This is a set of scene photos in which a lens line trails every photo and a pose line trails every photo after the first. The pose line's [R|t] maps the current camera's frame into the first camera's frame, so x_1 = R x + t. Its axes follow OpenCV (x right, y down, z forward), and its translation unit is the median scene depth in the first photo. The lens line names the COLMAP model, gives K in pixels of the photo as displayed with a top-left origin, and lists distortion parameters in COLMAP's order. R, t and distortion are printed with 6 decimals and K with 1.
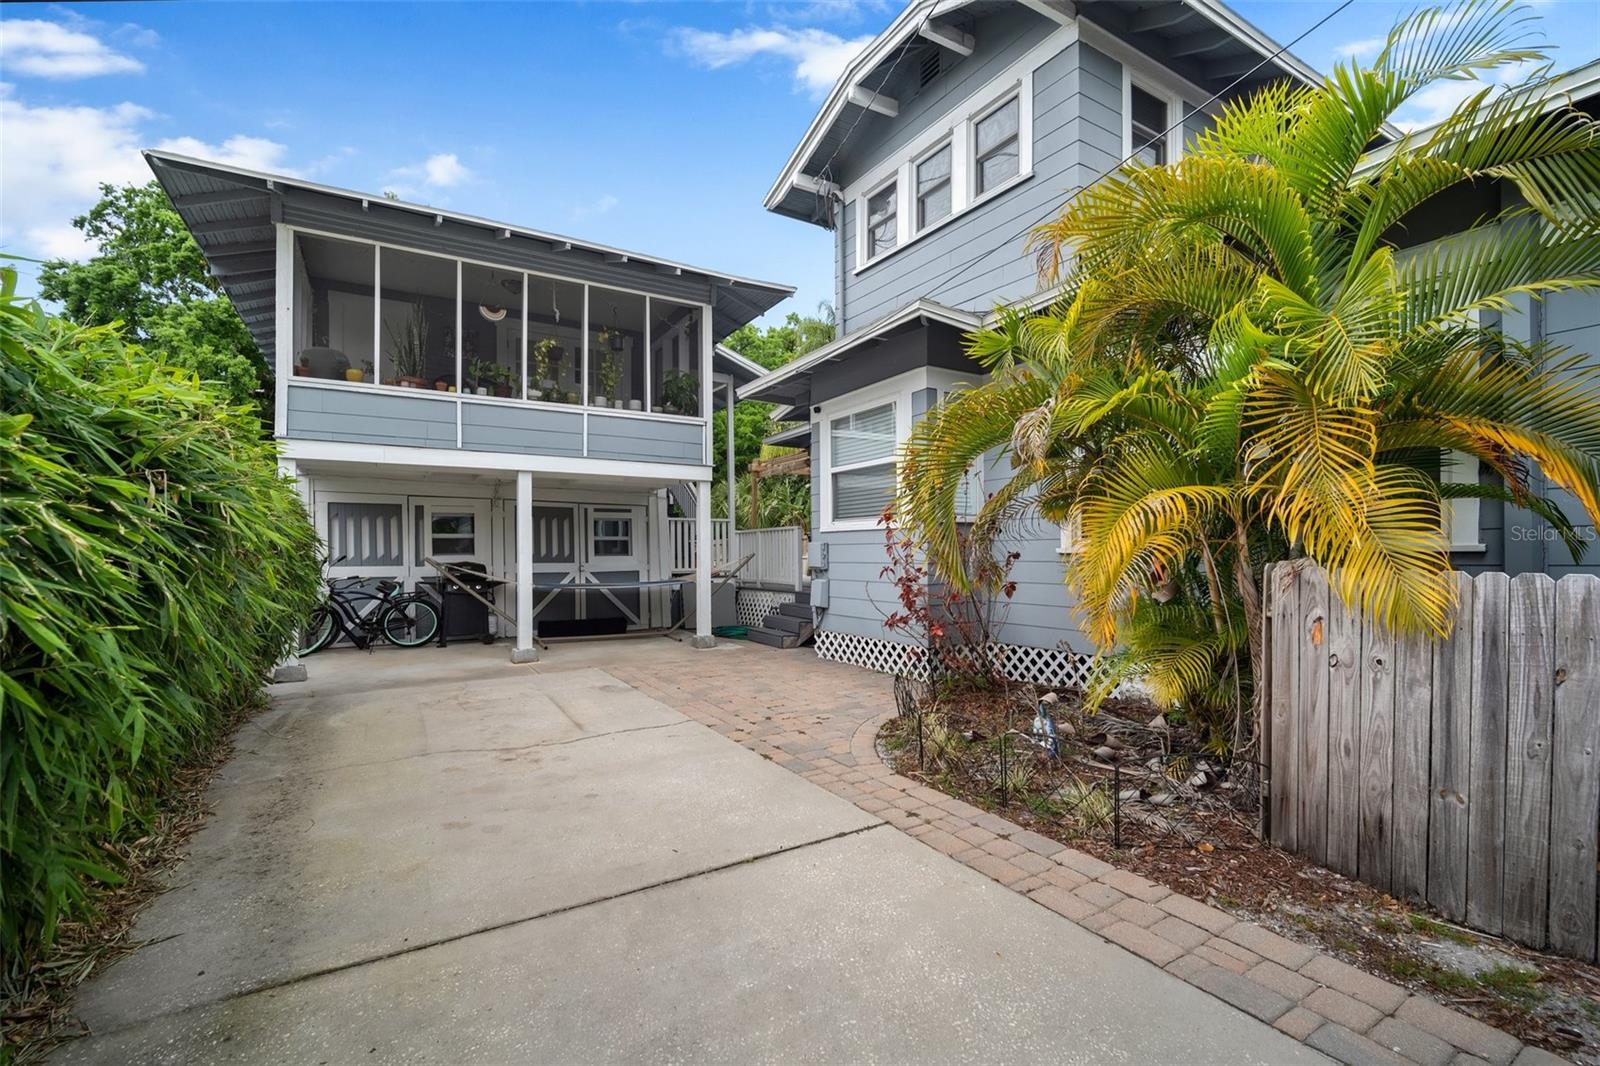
lens RADIAL K [[704.8, 0, 802.7], [0, 704.8, 528.1], [0, 0, 1]] dist [-0.013494, 0.004916]
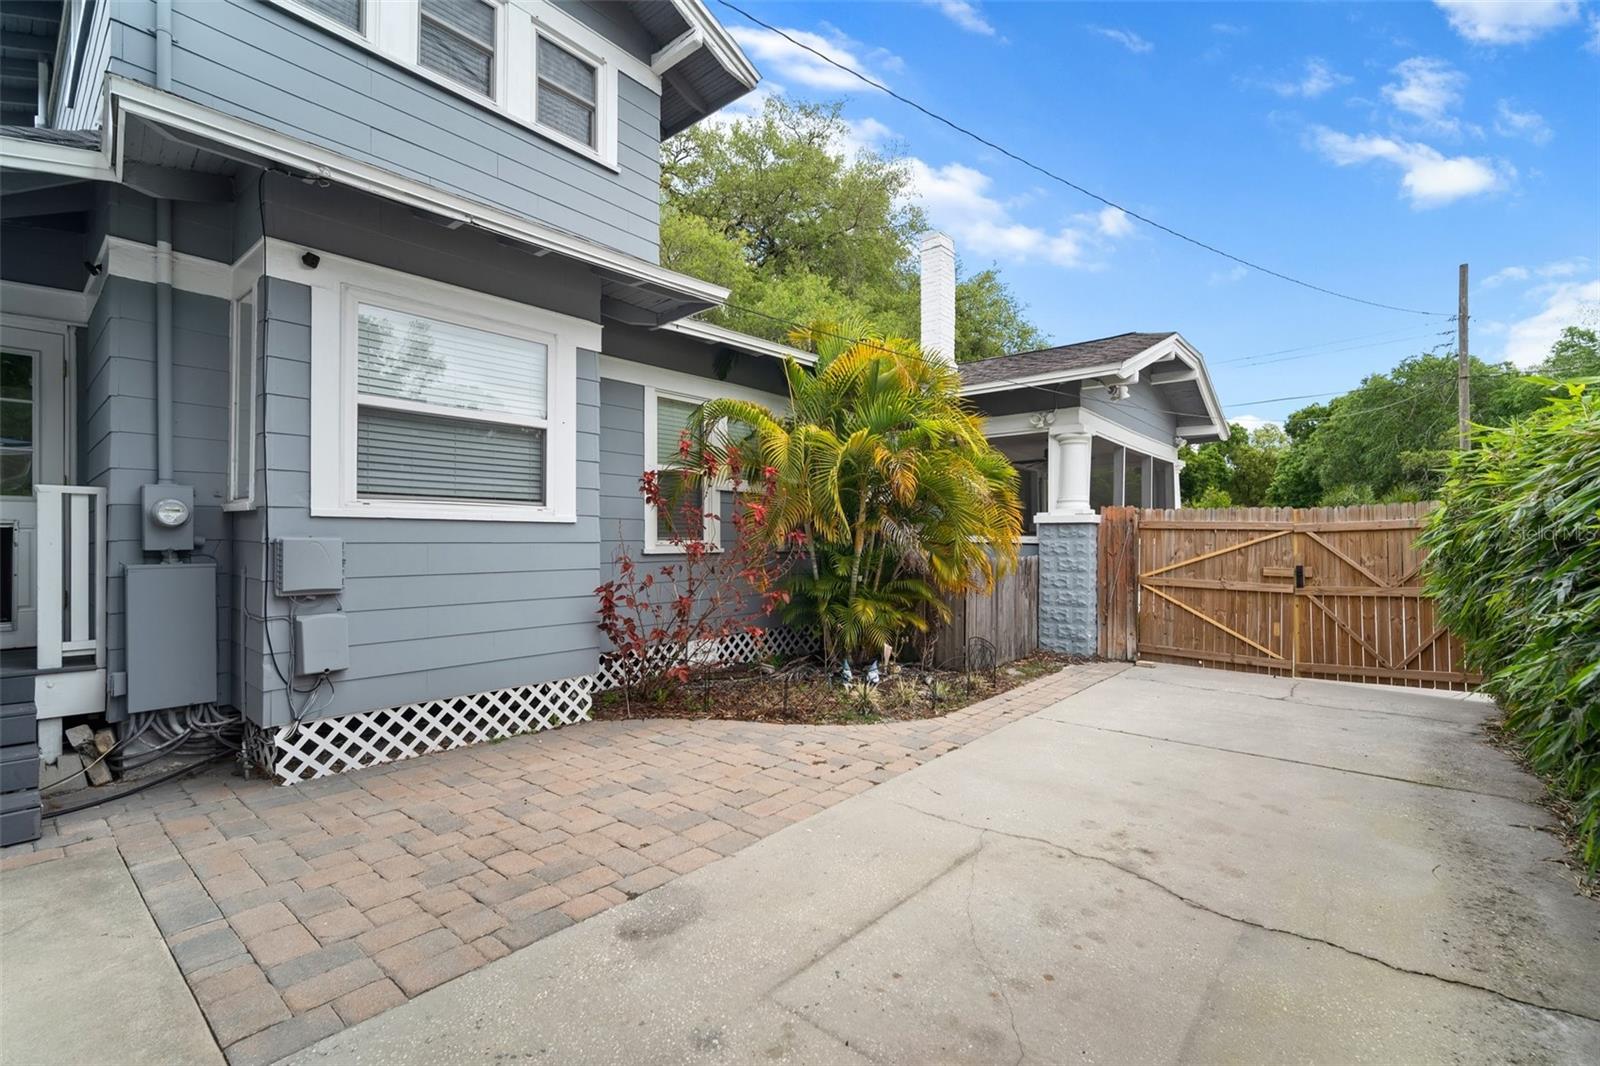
lens RADIAL K [[691.0, 0, 814.1], [0, 691.0, 540.1], [0, 0, 1]] dist [-0.002133, 0.001059]
pose [[-0.326191, 0.007585, 0.945273, -0.997606], [-0.031705, 0.999317, -0.018959, 0.039814], [-0.944772, -0.036154, -0.325728, 1.597821]]
